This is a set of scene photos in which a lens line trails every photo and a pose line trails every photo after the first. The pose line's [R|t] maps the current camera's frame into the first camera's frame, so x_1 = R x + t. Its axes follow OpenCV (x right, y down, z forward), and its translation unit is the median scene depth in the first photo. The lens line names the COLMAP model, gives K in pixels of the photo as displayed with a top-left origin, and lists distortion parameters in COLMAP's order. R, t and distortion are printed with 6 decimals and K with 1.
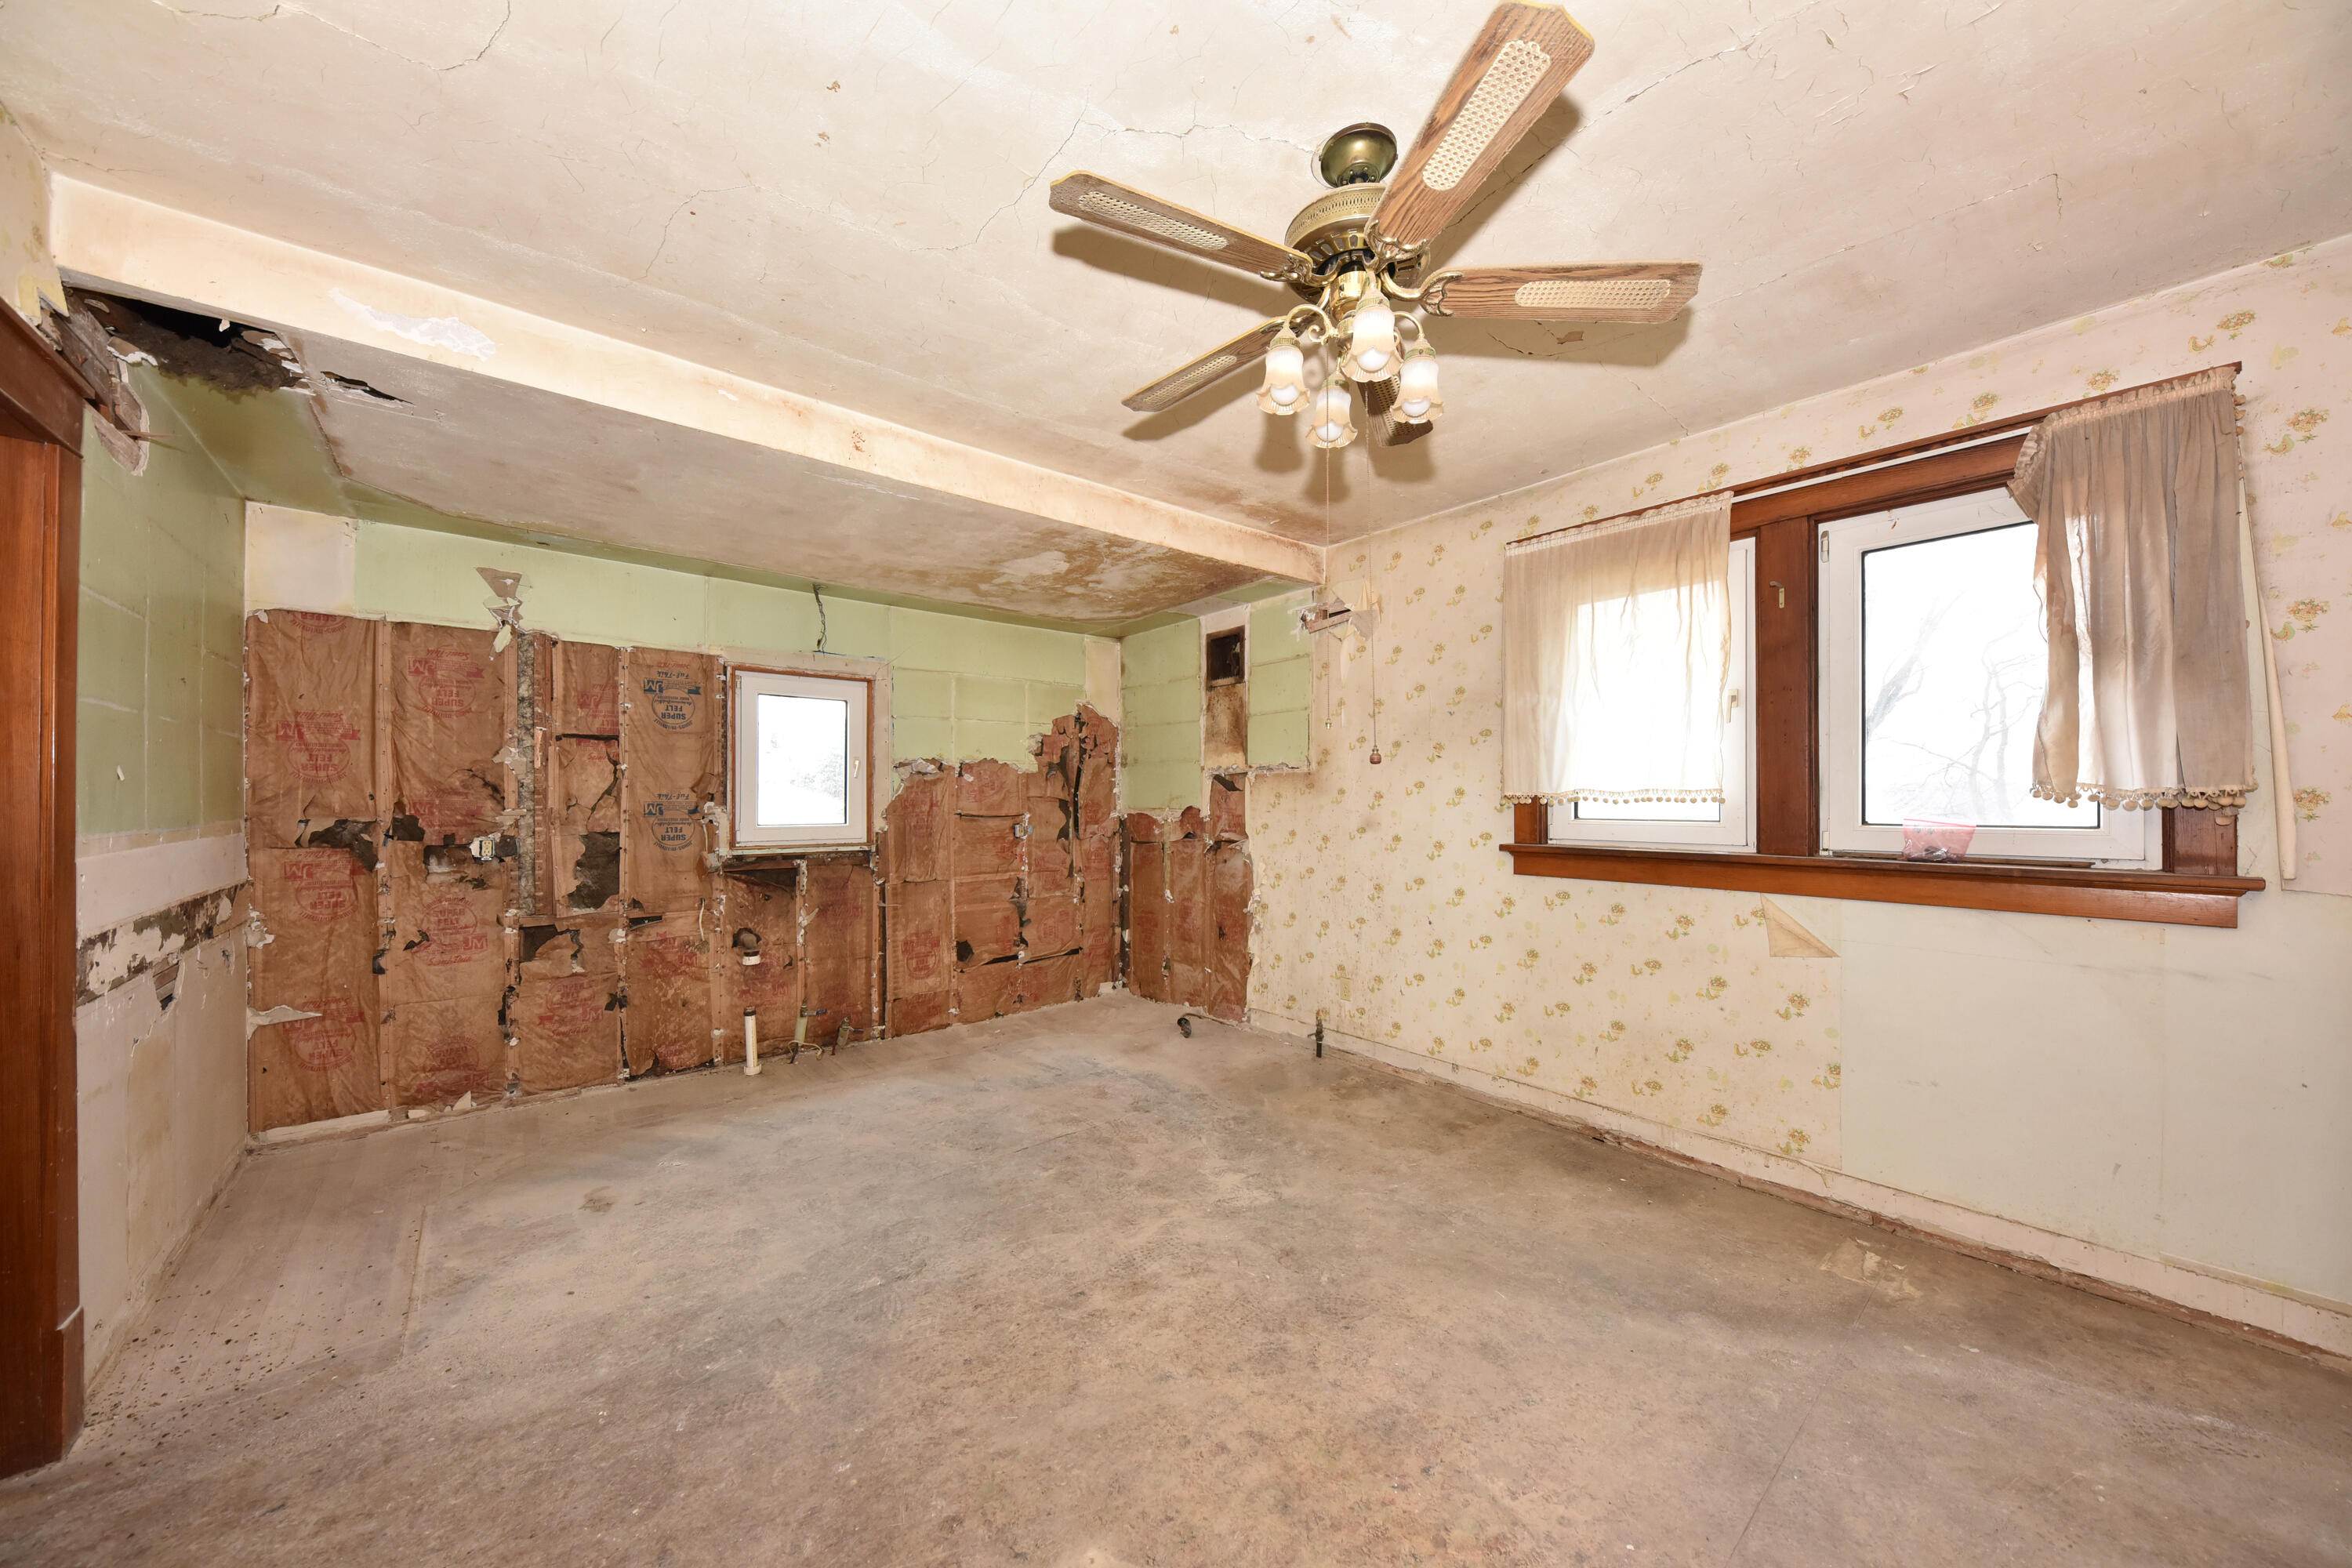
lens RADIAL K [[817.0, 0, 1183.0], [0, 817.0, 791.1], [0, 0, 1]] dist [-0.001049, -0.000119]
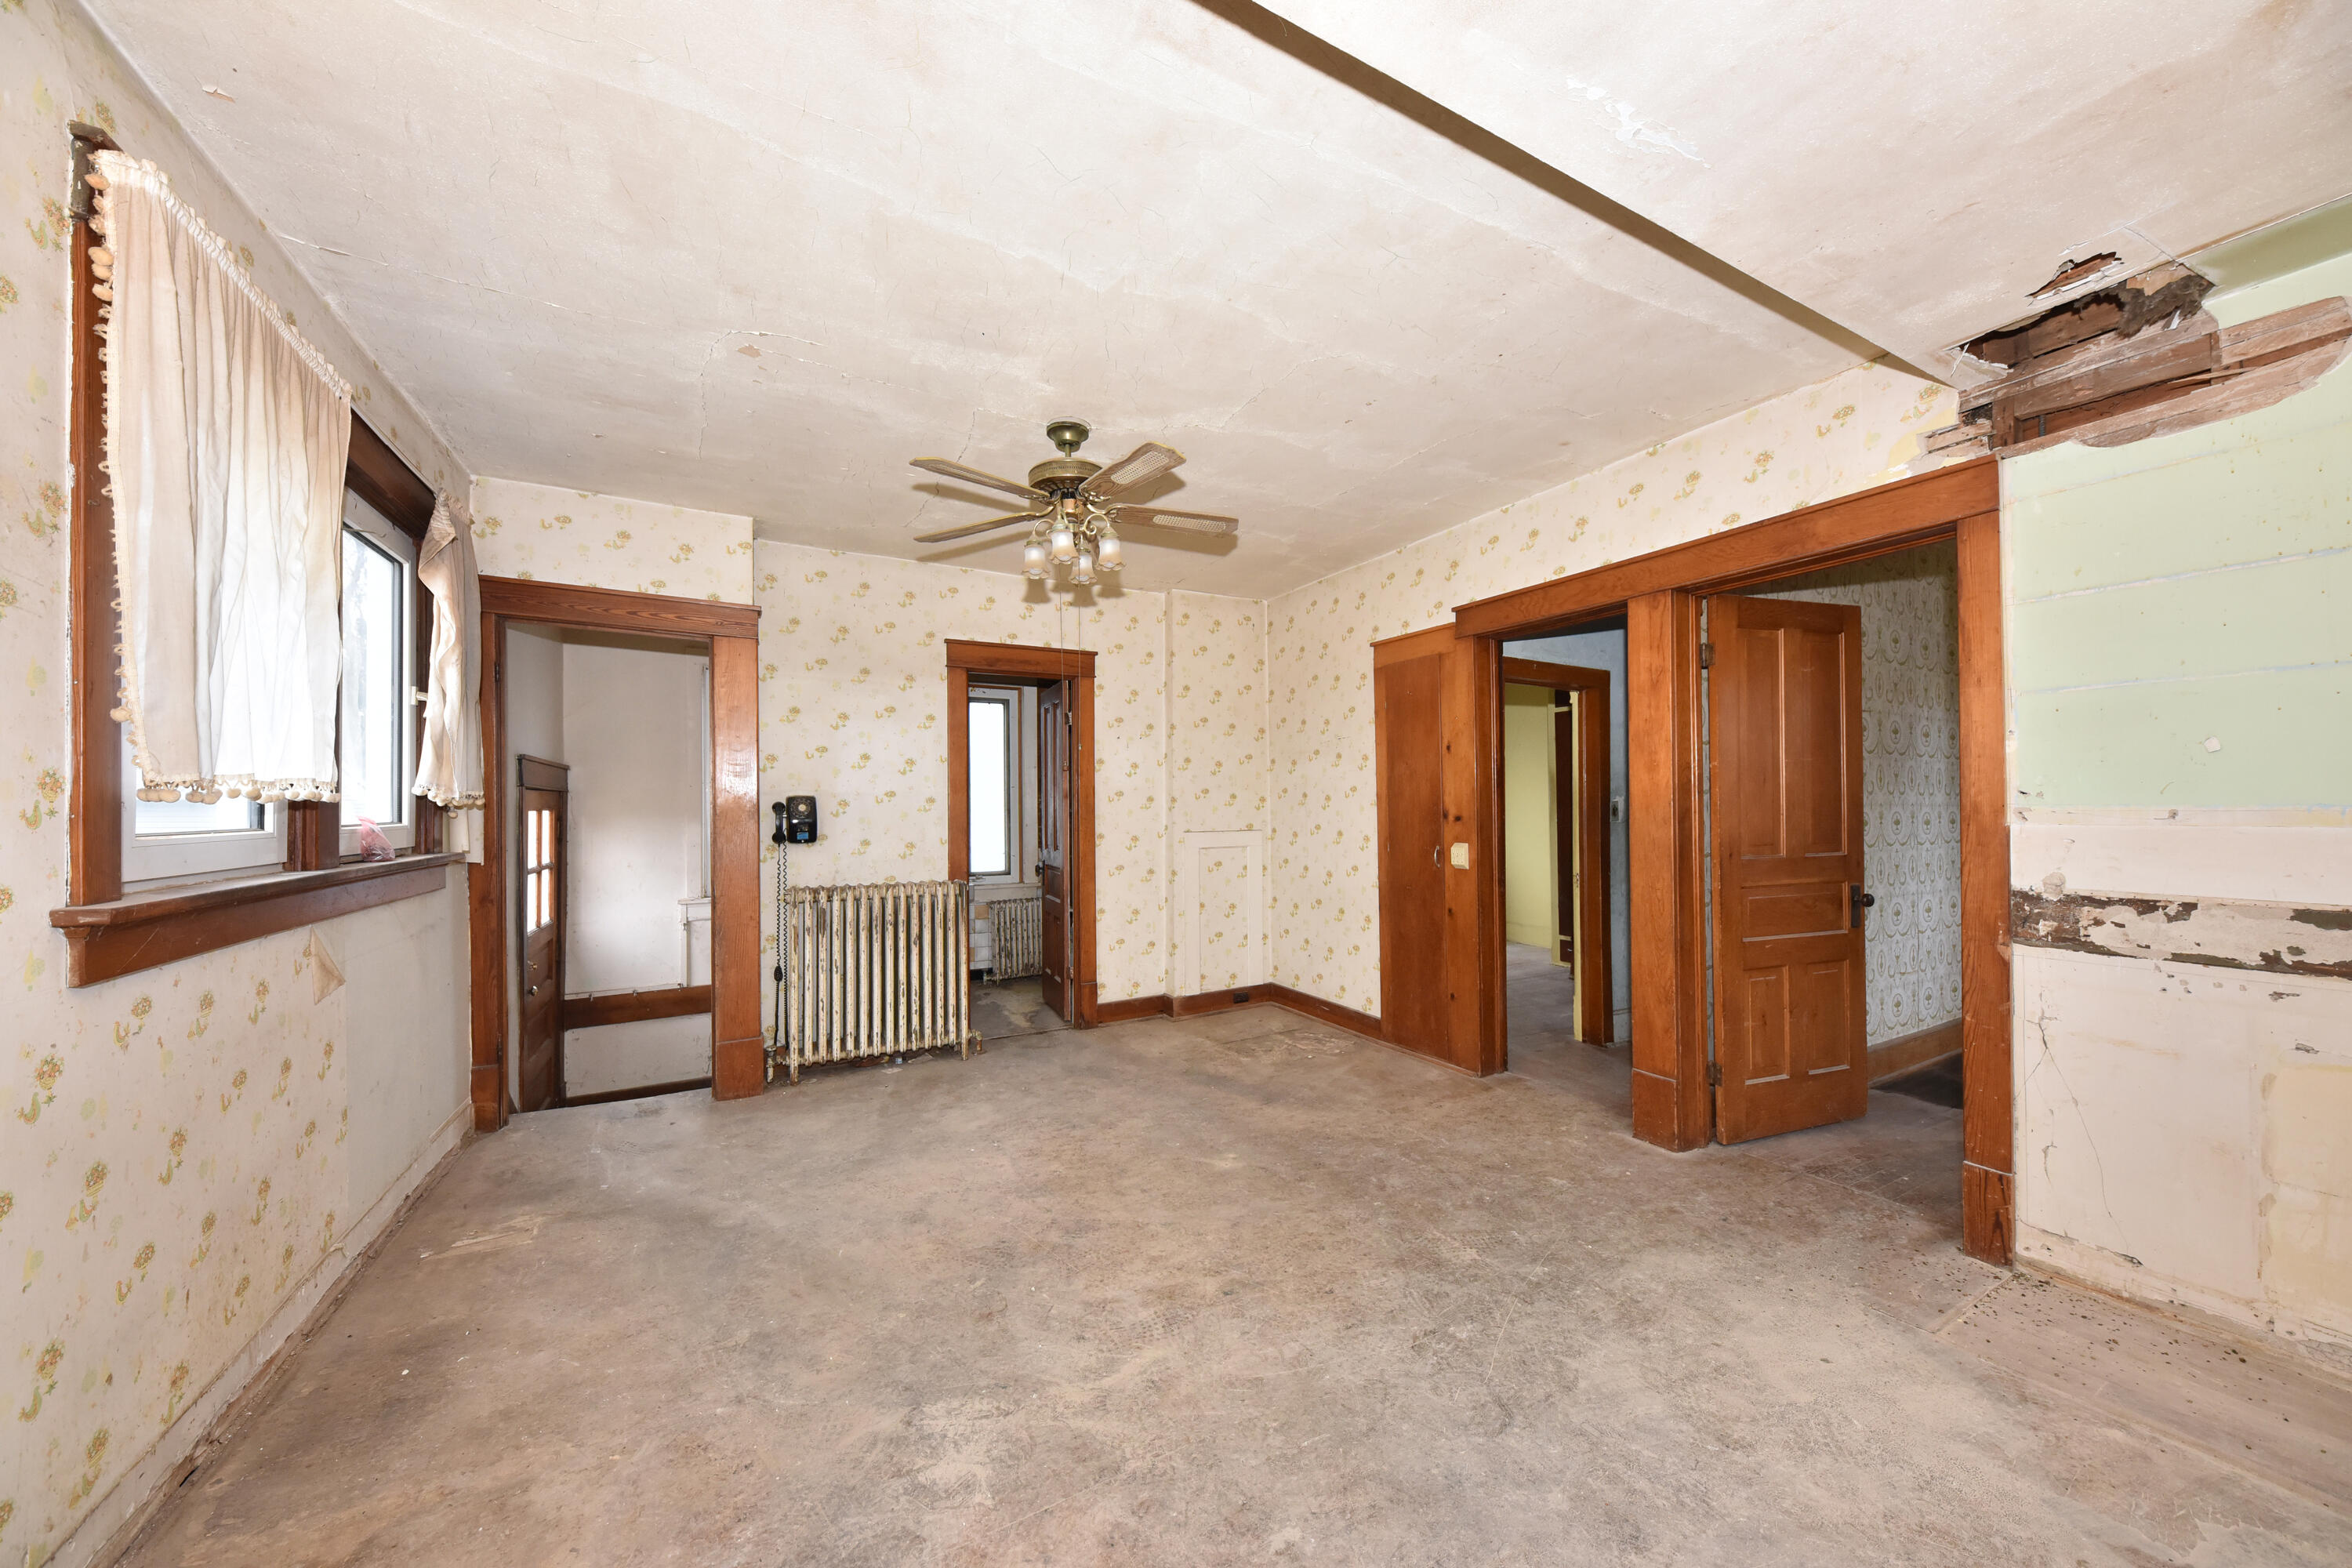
lens RADIAL K [[817.0, 0, 1179.7], [0, 817.0, 796.8], [0, 0, 1]] dist [-0.001049, -0.000119]
pose [[-0.978995, 0.013044, 0.203464, -0.260961], [0.009904, 0.999816, -0.016444, 0.036088], [-0.203641, -0.014083, -0.978944, 1.870425]]
